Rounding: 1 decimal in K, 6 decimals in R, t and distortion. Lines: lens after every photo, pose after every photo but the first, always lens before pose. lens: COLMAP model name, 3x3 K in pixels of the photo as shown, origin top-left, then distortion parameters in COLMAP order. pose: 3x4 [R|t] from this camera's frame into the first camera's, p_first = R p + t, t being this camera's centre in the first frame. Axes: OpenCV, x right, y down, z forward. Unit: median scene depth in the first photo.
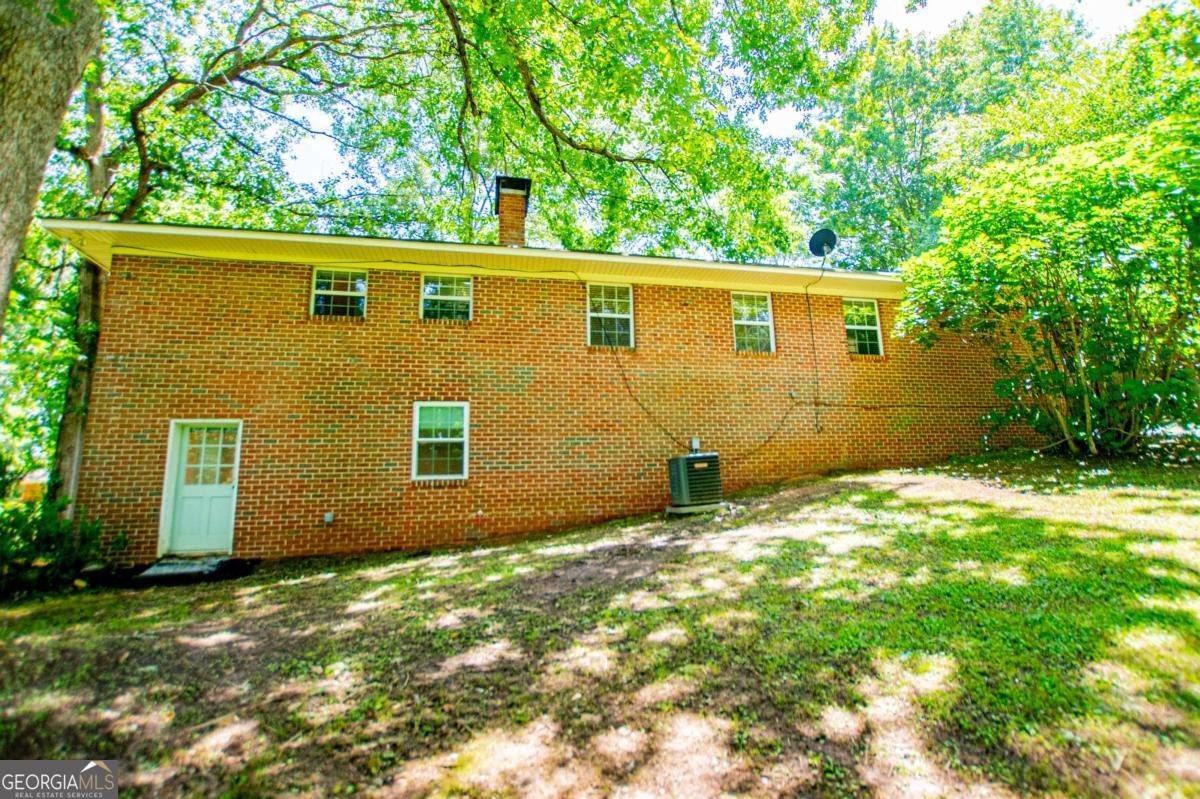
lens RADIAL K [[537.6, 0, 607.0], [0, 537.6, 399.1], [0, 0, 1]] dist [-0.025347, 0.000362]
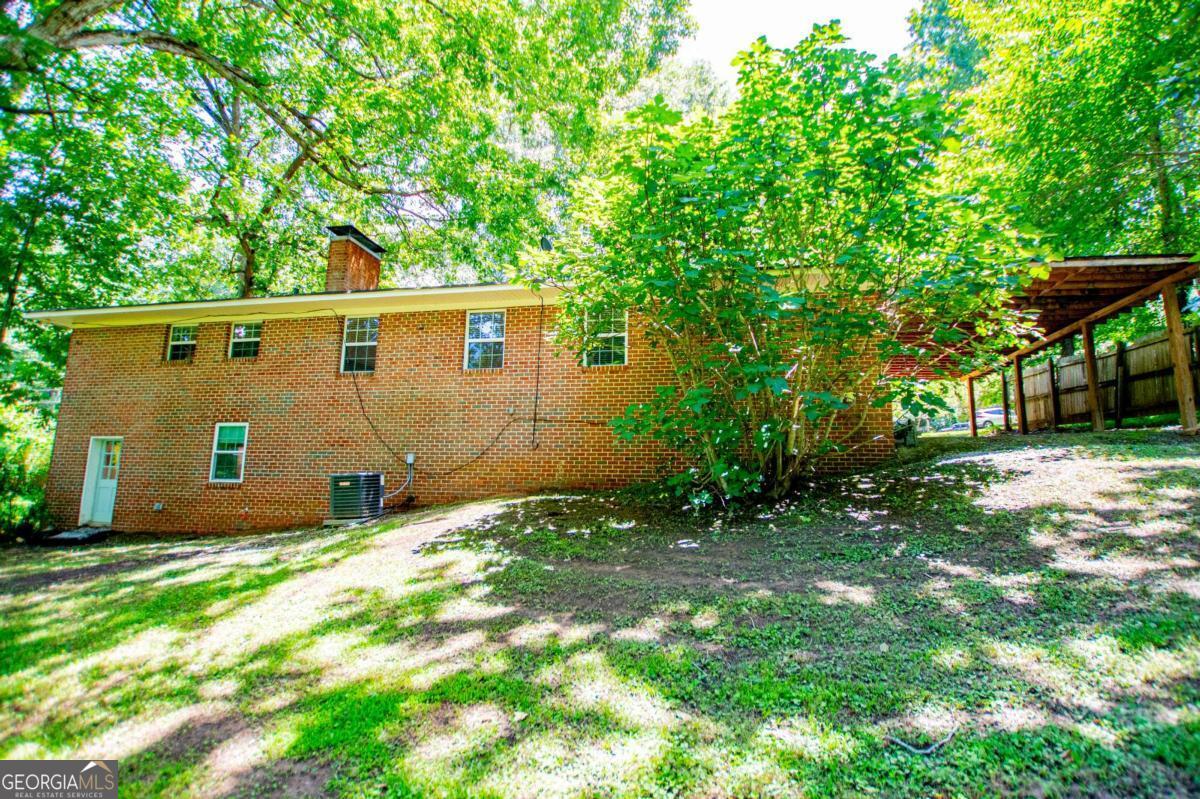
lens RADIAL K [[500.5, 0, 600.3], [0, 500.5, 443.5], [0, 0, 1]] dist [-0.001396, -0.000168]
pose [[0.916236, 0.006320, -0.400590, 0.983709], [0.016960, 0.998367, 0.054544, 0.004627], [0.400281, -0.056769, 0.914633, 0.250068]]
